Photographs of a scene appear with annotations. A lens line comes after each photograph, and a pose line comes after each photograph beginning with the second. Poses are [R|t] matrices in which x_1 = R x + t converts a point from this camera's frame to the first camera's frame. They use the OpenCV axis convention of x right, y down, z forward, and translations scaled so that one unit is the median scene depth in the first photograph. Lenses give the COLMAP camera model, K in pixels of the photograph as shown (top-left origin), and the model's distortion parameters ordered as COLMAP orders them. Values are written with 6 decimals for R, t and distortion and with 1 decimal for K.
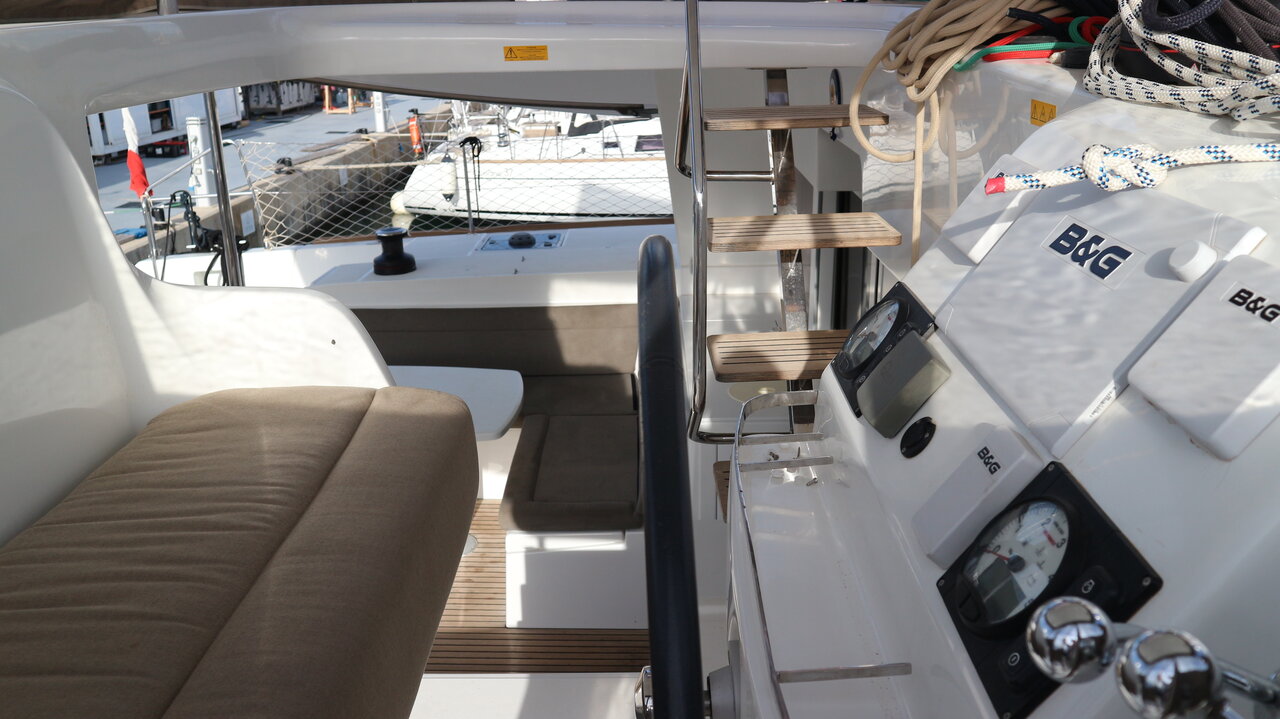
lens RADIAL K [[1065.7, 0, 640.0], [0, 1065.7, 359.5], [0, 0, 1]] dist [-0.096554, 0.136002]
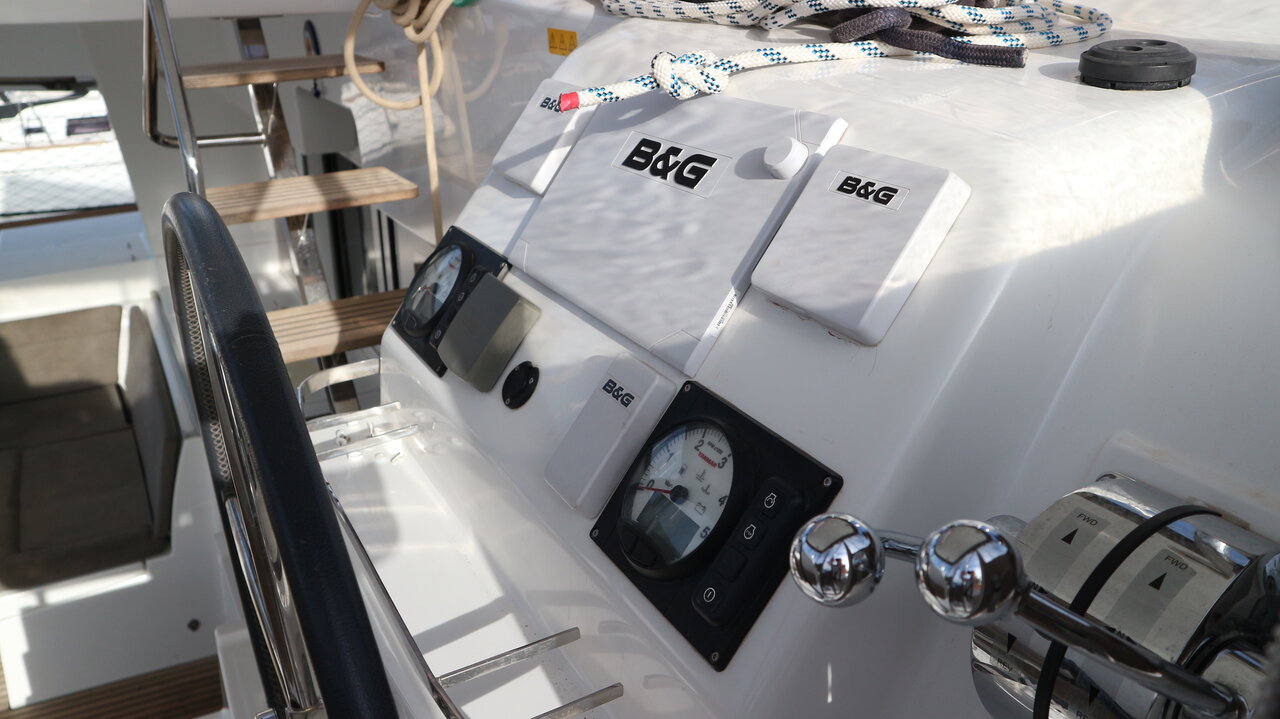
lens RADIAL K [[1065.7, 0, 640.0], [0, 1065.7, 359.5], [0, 0, 1]] dist [-0.096554, 0.136002]
pose [[0.879739, -0.157936, 0.448458, -0.062352], [0.144939, 0.987406, 0.063414, 0.009202], [-0.452826, 0.009211, 0.891551, 0.143523]]
